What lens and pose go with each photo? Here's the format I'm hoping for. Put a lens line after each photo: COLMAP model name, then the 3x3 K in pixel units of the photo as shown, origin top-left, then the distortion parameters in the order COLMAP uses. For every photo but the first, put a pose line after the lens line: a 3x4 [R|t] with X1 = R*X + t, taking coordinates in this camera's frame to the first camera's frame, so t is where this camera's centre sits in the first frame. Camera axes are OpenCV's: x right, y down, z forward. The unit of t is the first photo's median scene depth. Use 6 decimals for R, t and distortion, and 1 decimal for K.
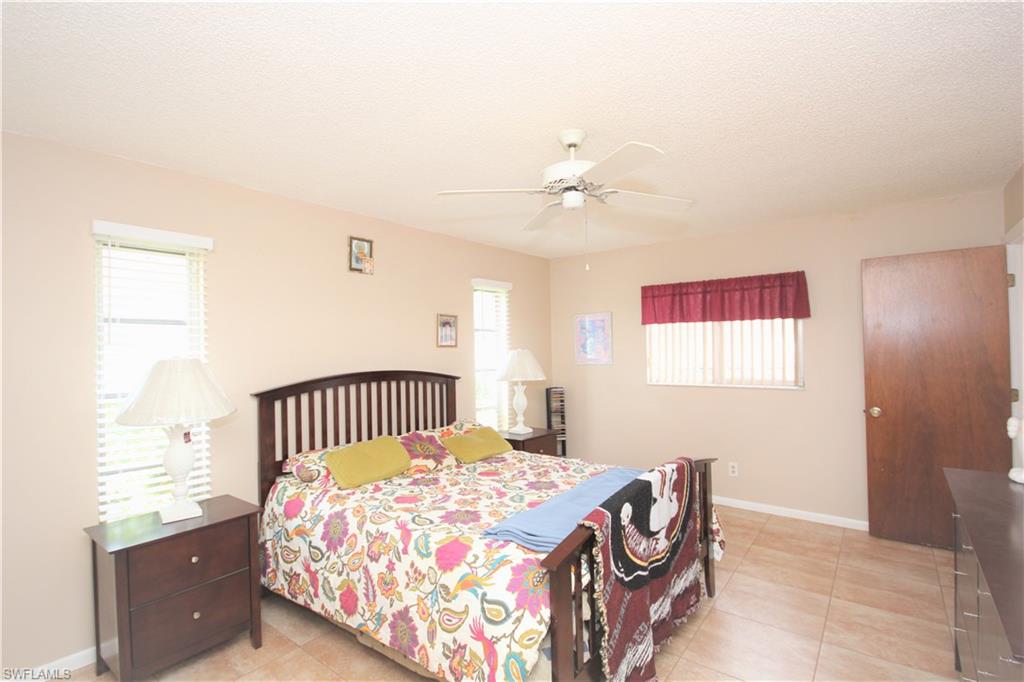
lens RADIAL K [[472.2, 0, 509.5], [0, 472.2, 350.1], [0, 0, 1]] dist [0.003210, 0.000060]
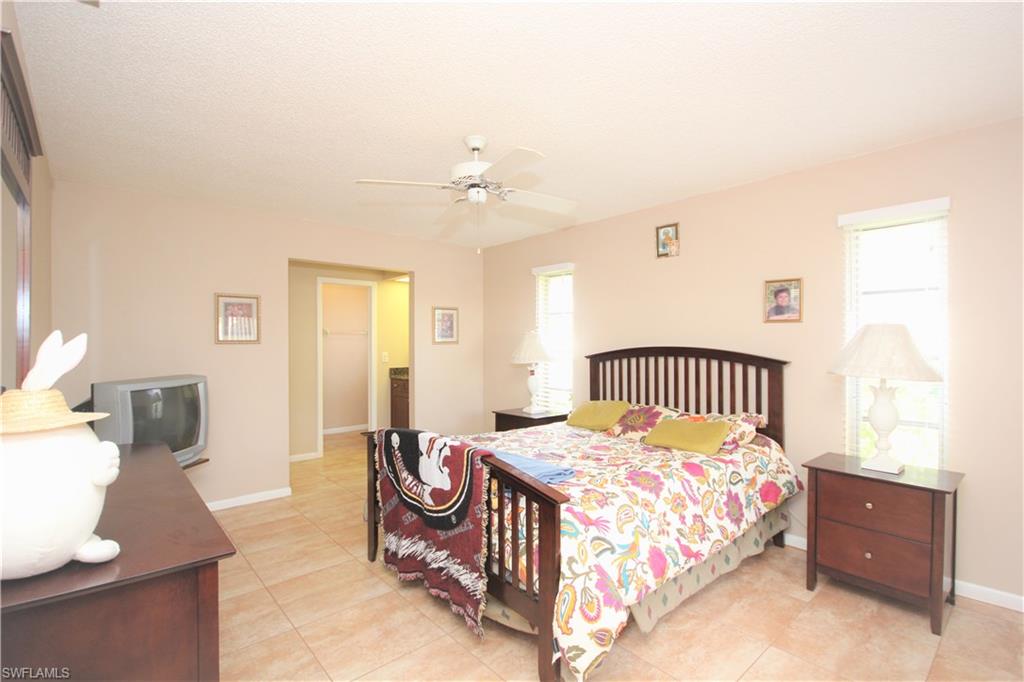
lens RADIAL K [[472.2, 0, 509.1], [0, 472.2, 338.1], [0, 0, 1]] dist [0.003210, 0.000060]
pose [[-0.181310, 0.018664, -0.983249, 0.849169], [0.003600, 0.999826, 0.018315, 0.004612], [0.983419, -0.000219, -0.181346, 0.851938]]
